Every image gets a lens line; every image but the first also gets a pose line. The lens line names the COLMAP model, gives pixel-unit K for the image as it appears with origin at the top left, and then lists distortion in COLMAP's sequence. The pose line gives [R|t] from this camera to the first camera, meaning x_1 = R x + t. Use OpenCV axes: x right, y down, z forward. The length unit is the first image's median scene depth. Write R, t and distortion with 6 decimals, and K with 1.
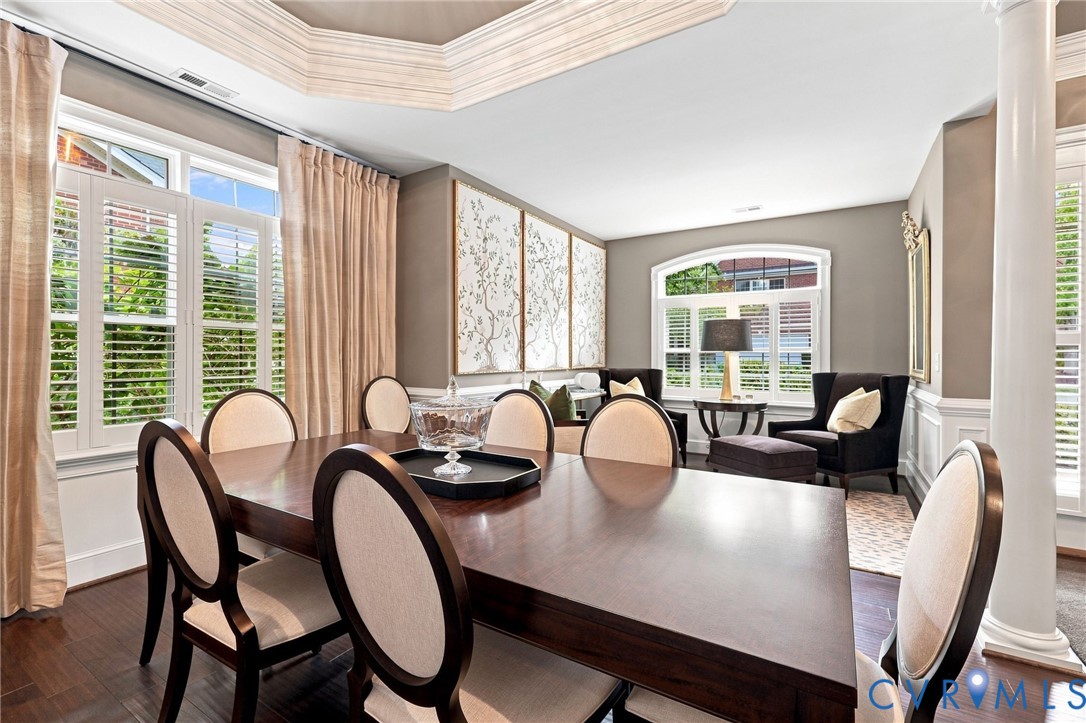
lens RADIAL K [[468.4, 0, 547.7], [0, 468.4, 358.3], [0, 0, 1]] dist [-0.002370, -0.000319]
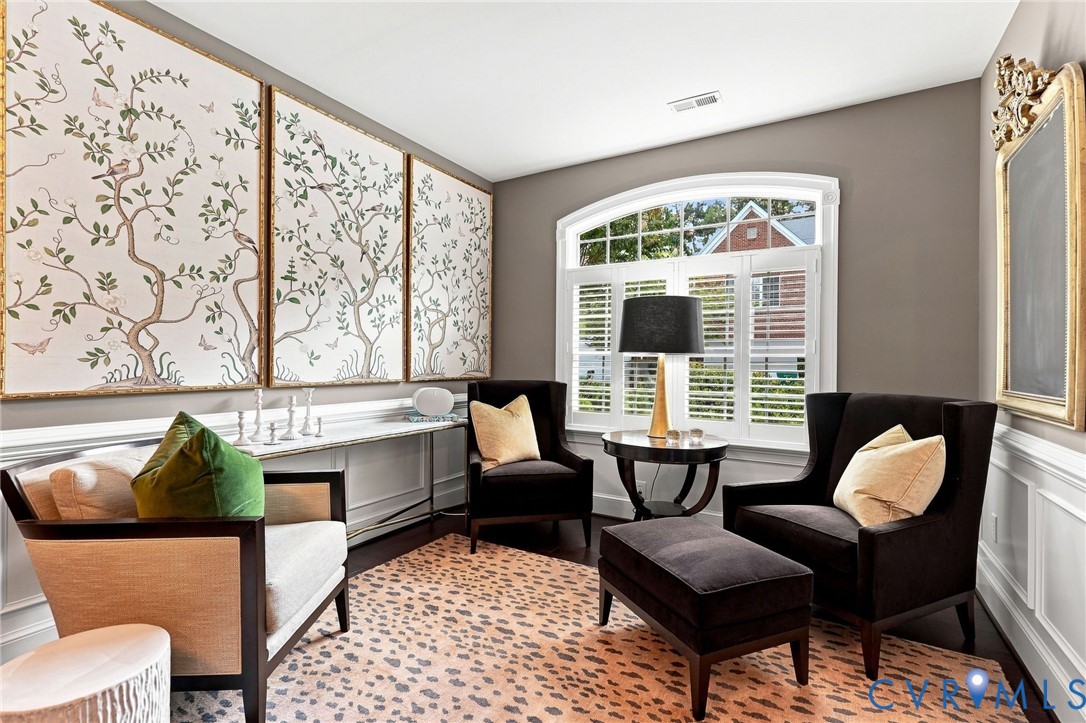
lens RADIAL K [[503.8, 0, 540.6], [0, 503.8, 360.6], [0, 0, 1]] dist [-0.002847, 0.000457]
pose [[0.999703, 0.008245, 0.022934, 0.231175], [-0.008155, 0.999959, -0.003998, -0.002211], [-0.022966, 0.003810, 0.999729, 0.400769]]
